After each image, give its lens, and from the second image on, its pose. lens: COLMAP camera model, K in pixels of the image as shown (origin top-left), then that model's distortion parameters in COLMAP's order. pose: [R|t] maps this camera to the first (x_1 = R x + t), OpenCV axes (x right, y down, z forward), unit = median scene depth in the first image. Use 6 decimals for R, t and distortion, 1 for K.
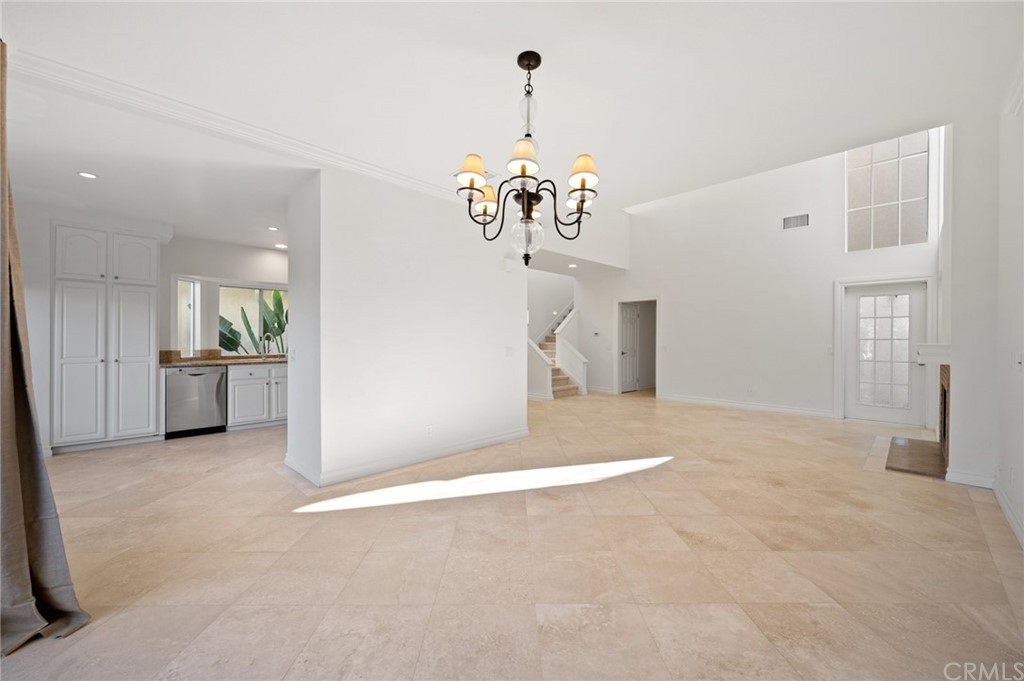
lens RADIAL K [[410.3, 0, 509.6], [0, 410.3, 342.3], [0, 0, 1]] dist [0.000702, 0.000122]
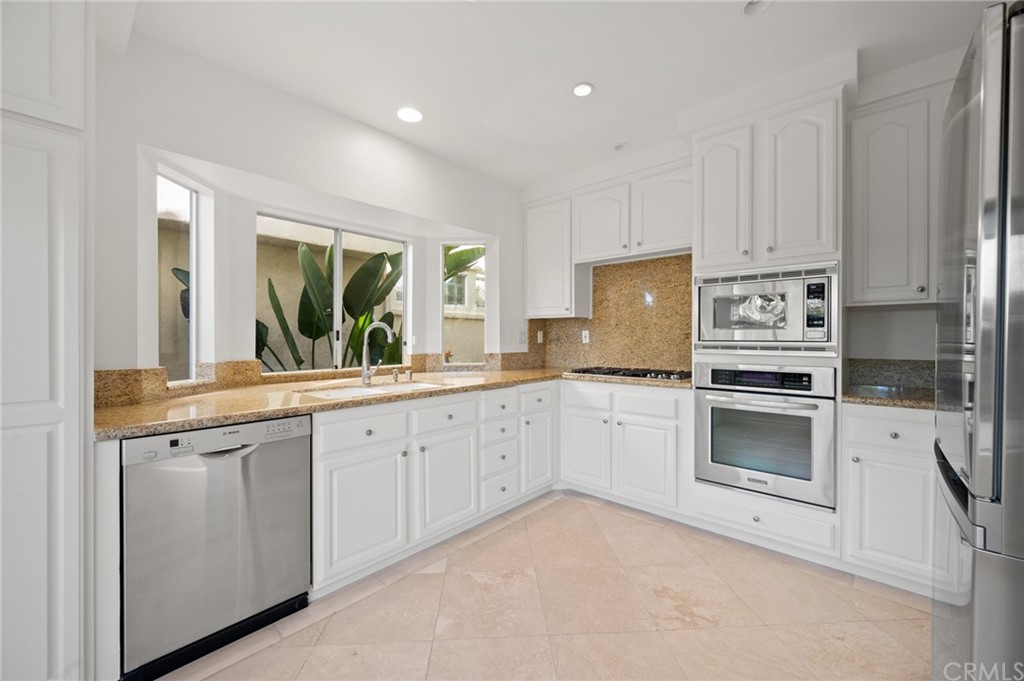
lens RADIAL K [[410.3, 0, 514.3], [0, 410.3, 338.2], [0, 0, 1]] dist [0.000702, 0.000122]
pose [[0.998048, 0.002105, 0.062408, -0.539995], [-0.002047, 0.999997, -0.000993, -0.005781], [-0.062410, 0.000864, 0.998050, 0.647554]]
